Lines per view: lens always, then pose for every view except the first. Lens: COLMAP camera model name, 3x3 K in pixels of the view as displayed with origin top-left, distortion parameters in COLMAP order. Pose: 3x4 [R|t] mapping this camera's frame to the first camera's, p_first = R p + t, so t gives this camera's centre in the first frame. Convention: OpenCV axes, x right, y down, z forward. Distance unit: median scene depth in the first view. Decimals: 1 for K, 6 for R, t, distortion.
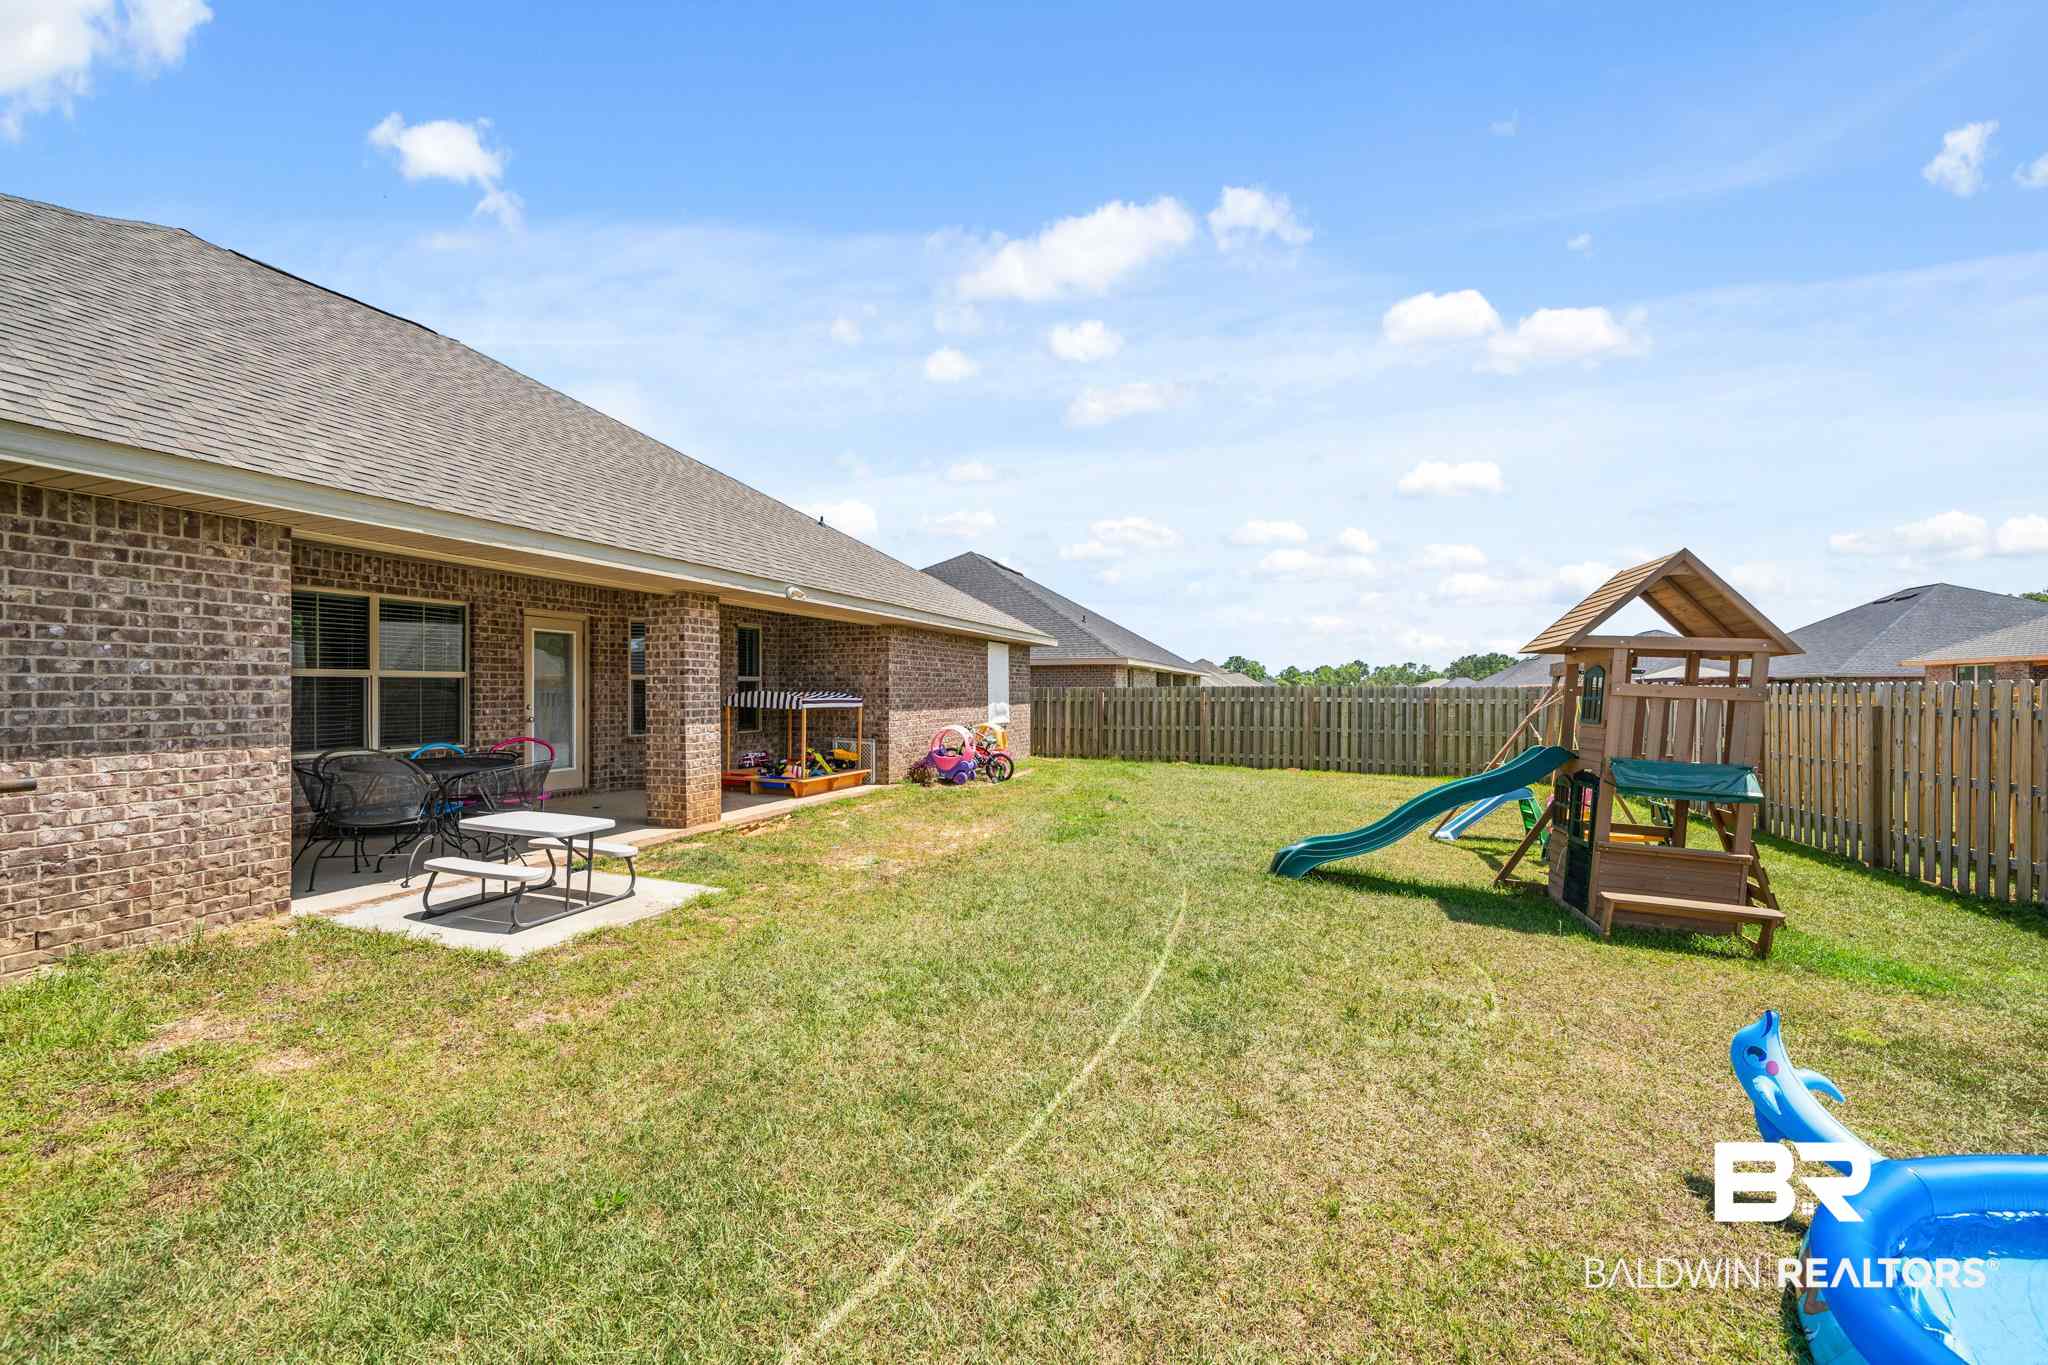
lens RADIAL K [[834.4, 0, 1028.3], [0, 834.4, 701.5], [0, 0, 1]] dist [-0.002020, -0.000023]
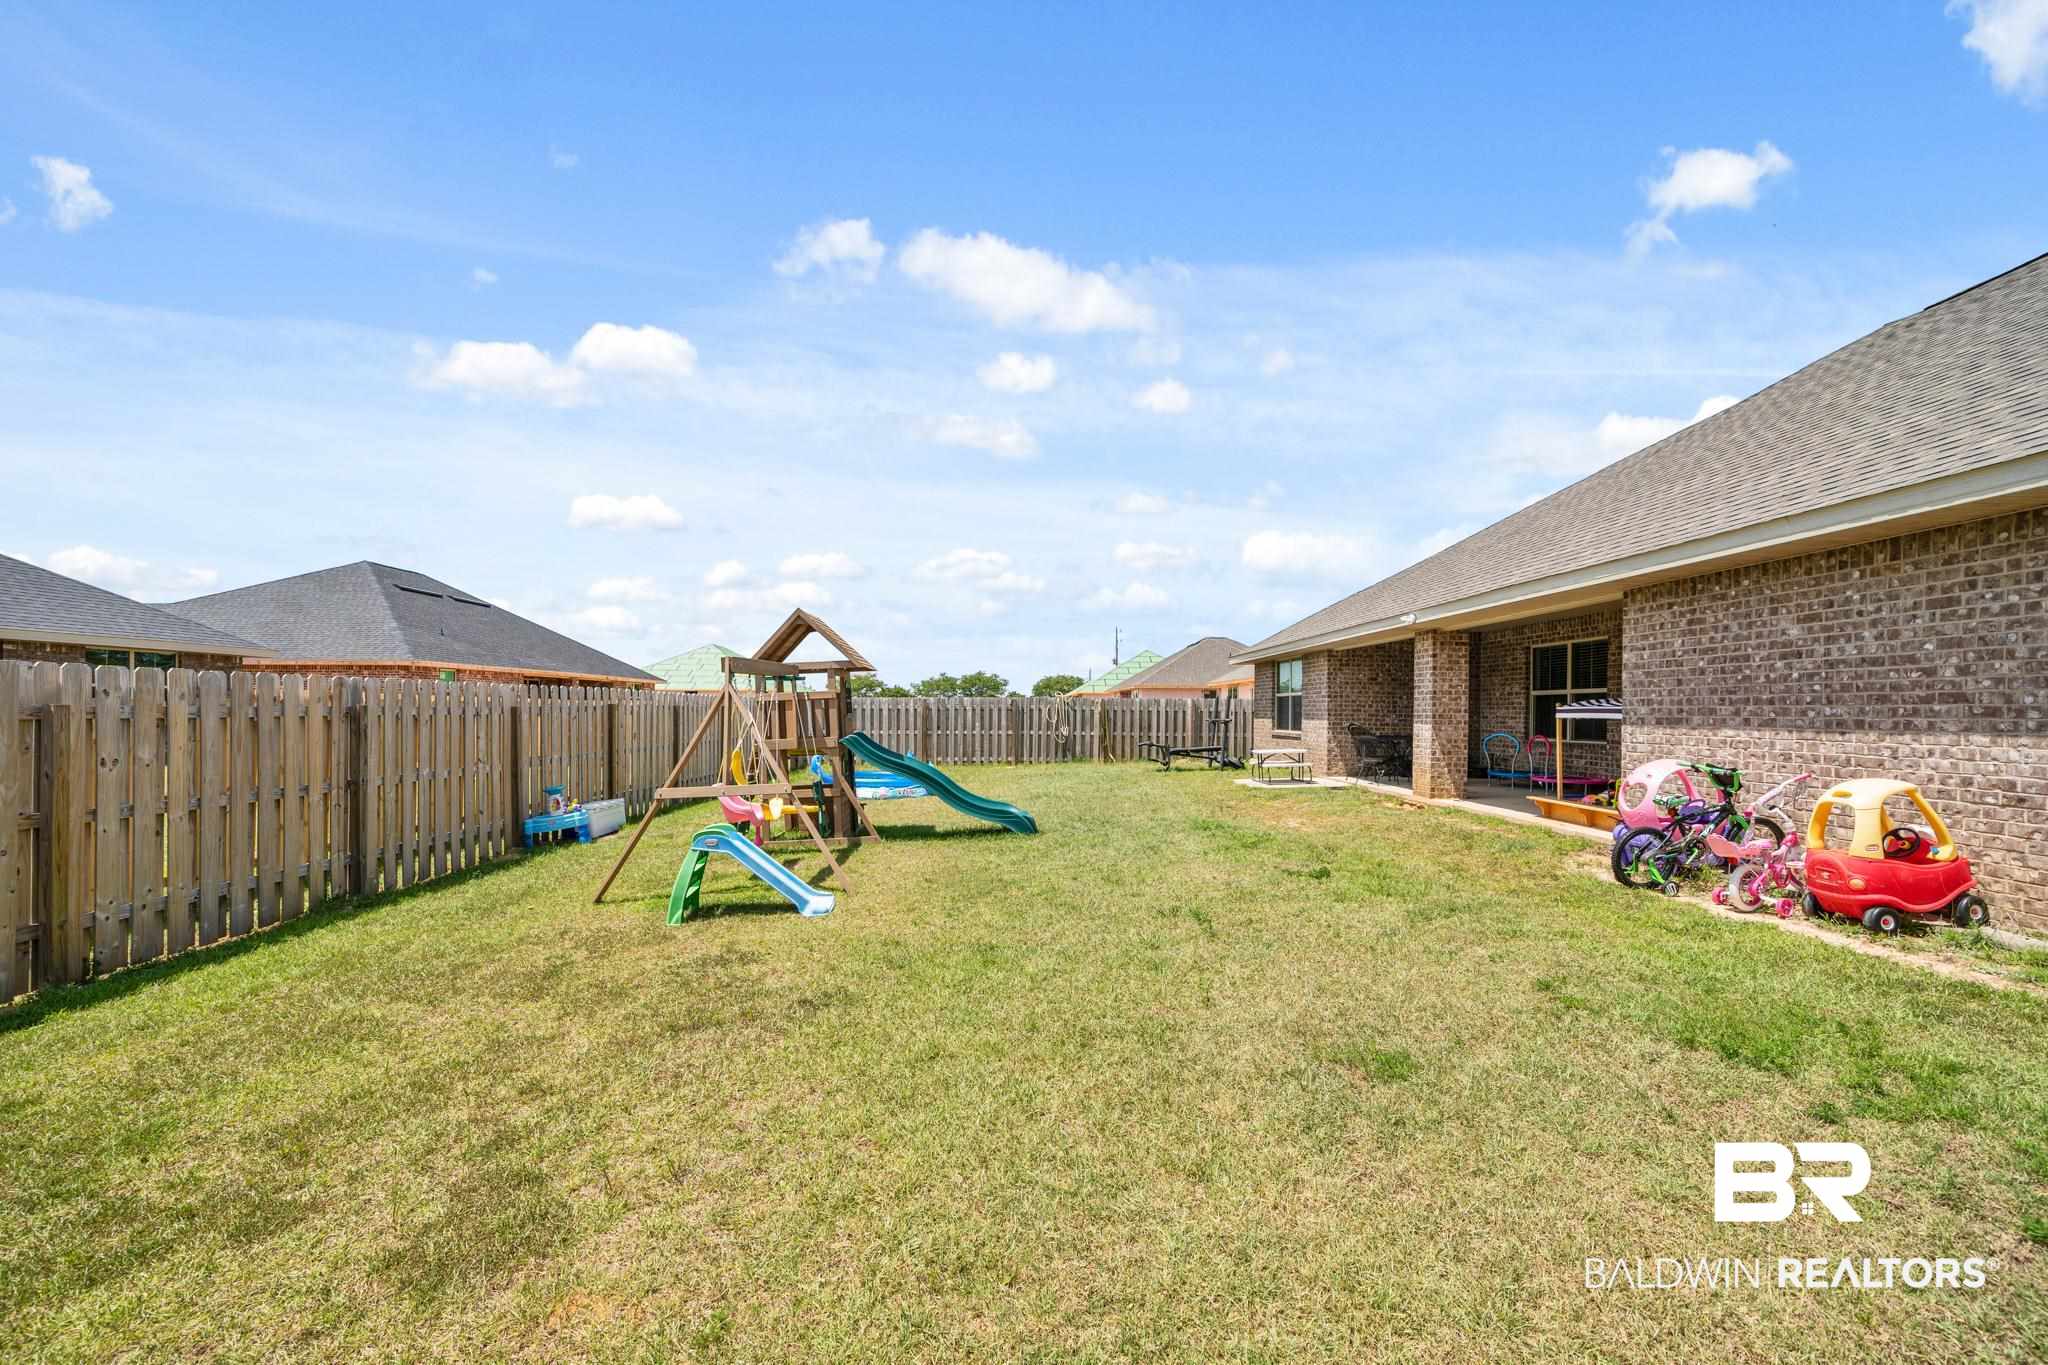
lens RADIAL K [[834.4, 0, 1028.3], [0, 834.4, 701.5], [0, 0, 1]] dist [-0.002020, -0.000023]
pose [[-0.943200, -0.013090, -0.331969, 0.677964], [-0.013610, 0.999907, -0.000761, -0.001151], [0.331948, 0.003801, -0.943290, 2.062369]]
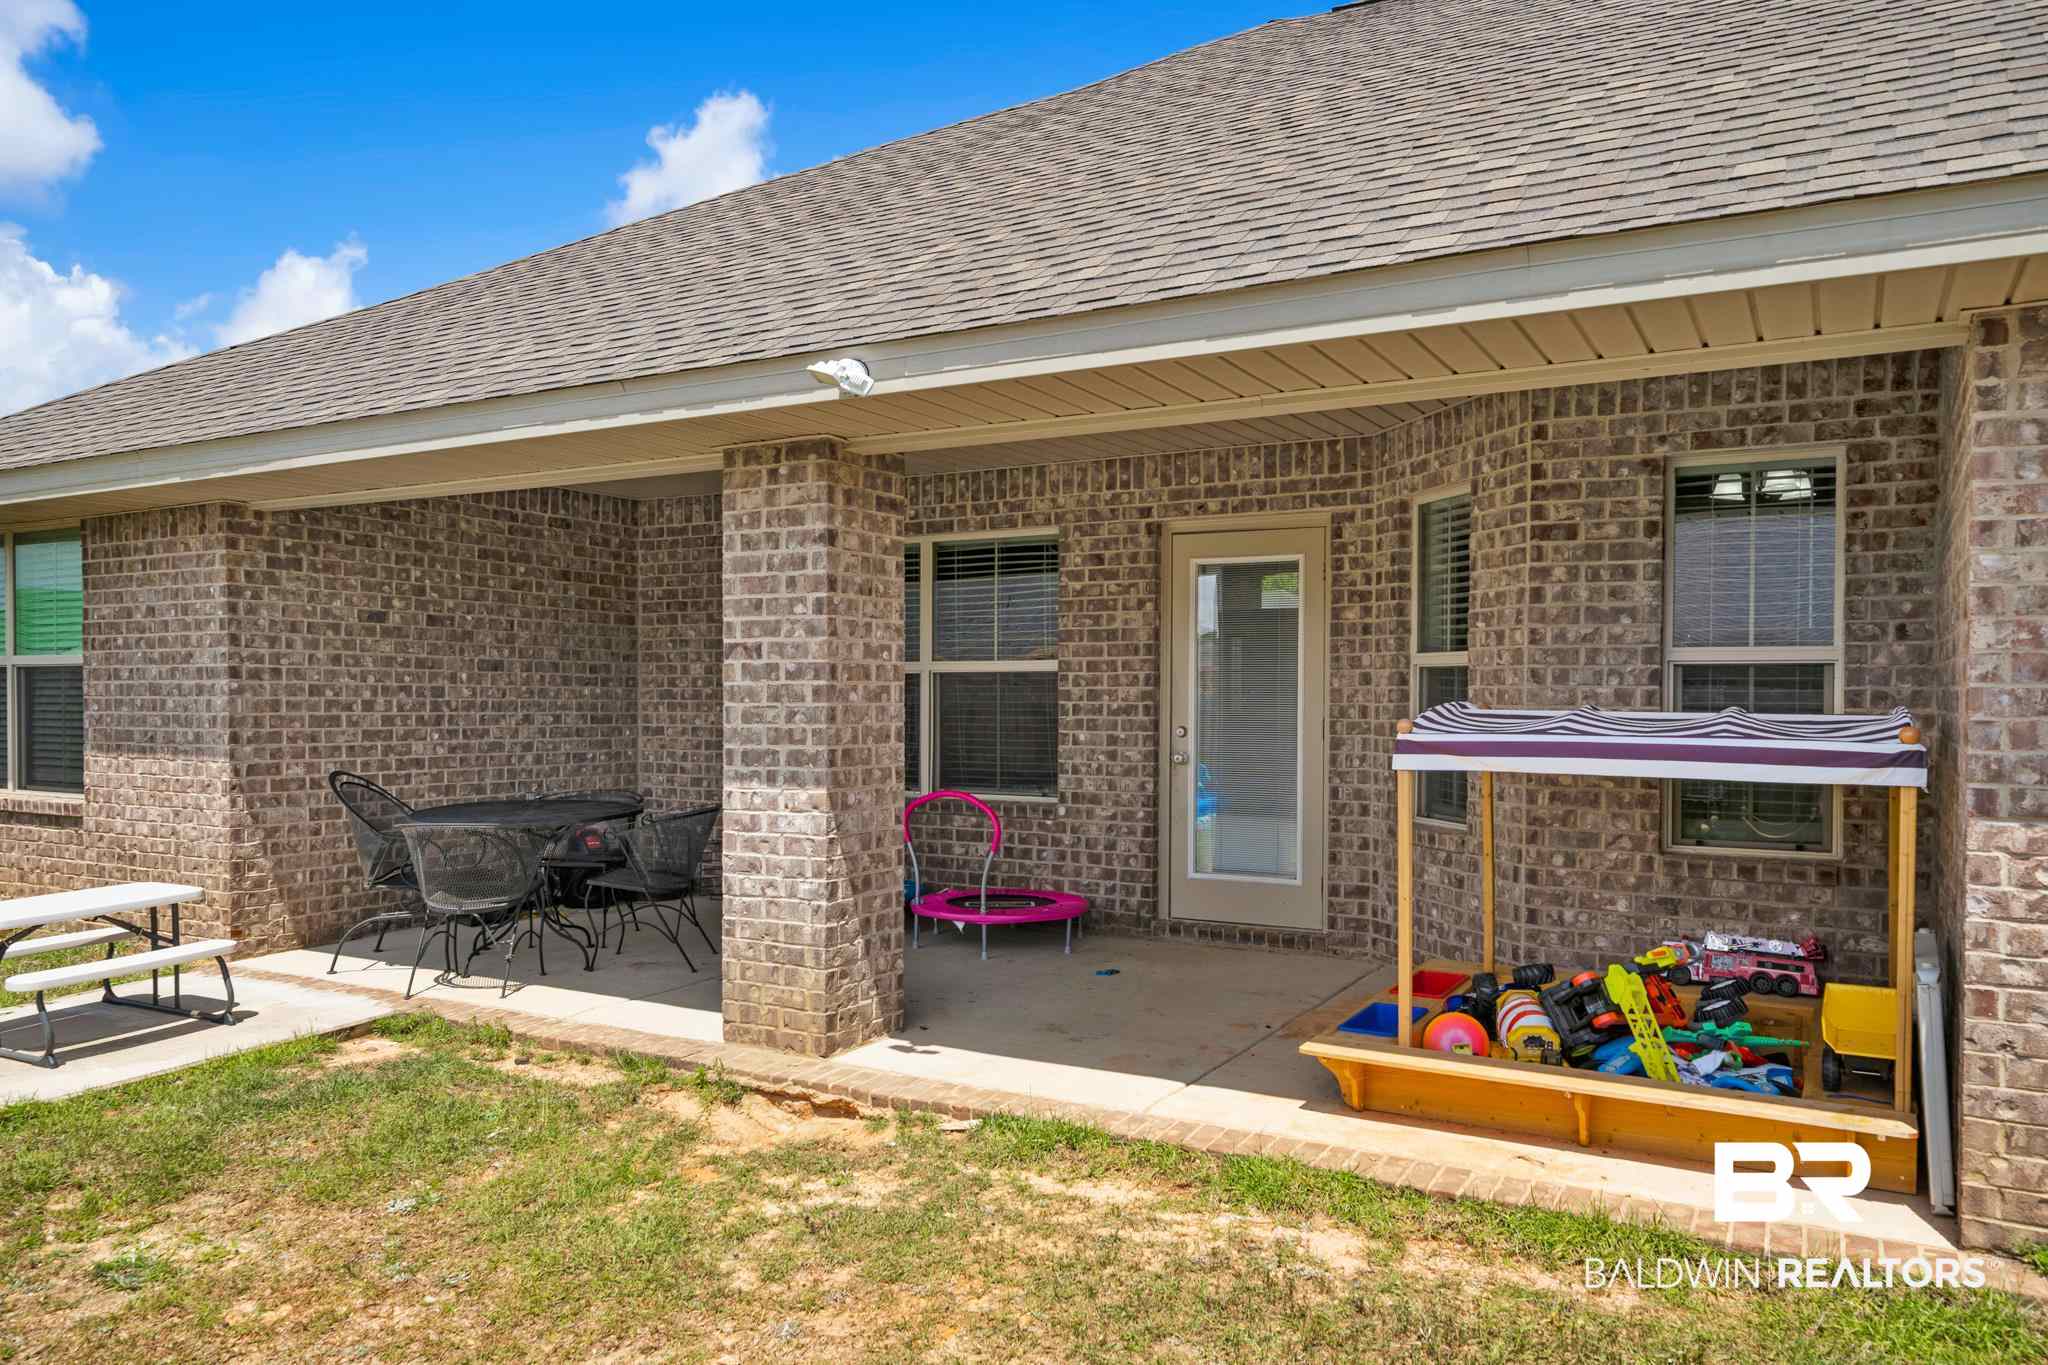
lens RADIAL K [[1431.3, 0, 1017.9], [0, 1431.3, 710.8], [0, 0, 1]] dist [-0.004382, -0.001213]
pose [[-0.190672, 0.015462, -0.981532, 0.227714], [-0.012653, 0.999754, 0.018207, -0.020735], [0.981572, 0.015891, -0.190429, 1.221316]]
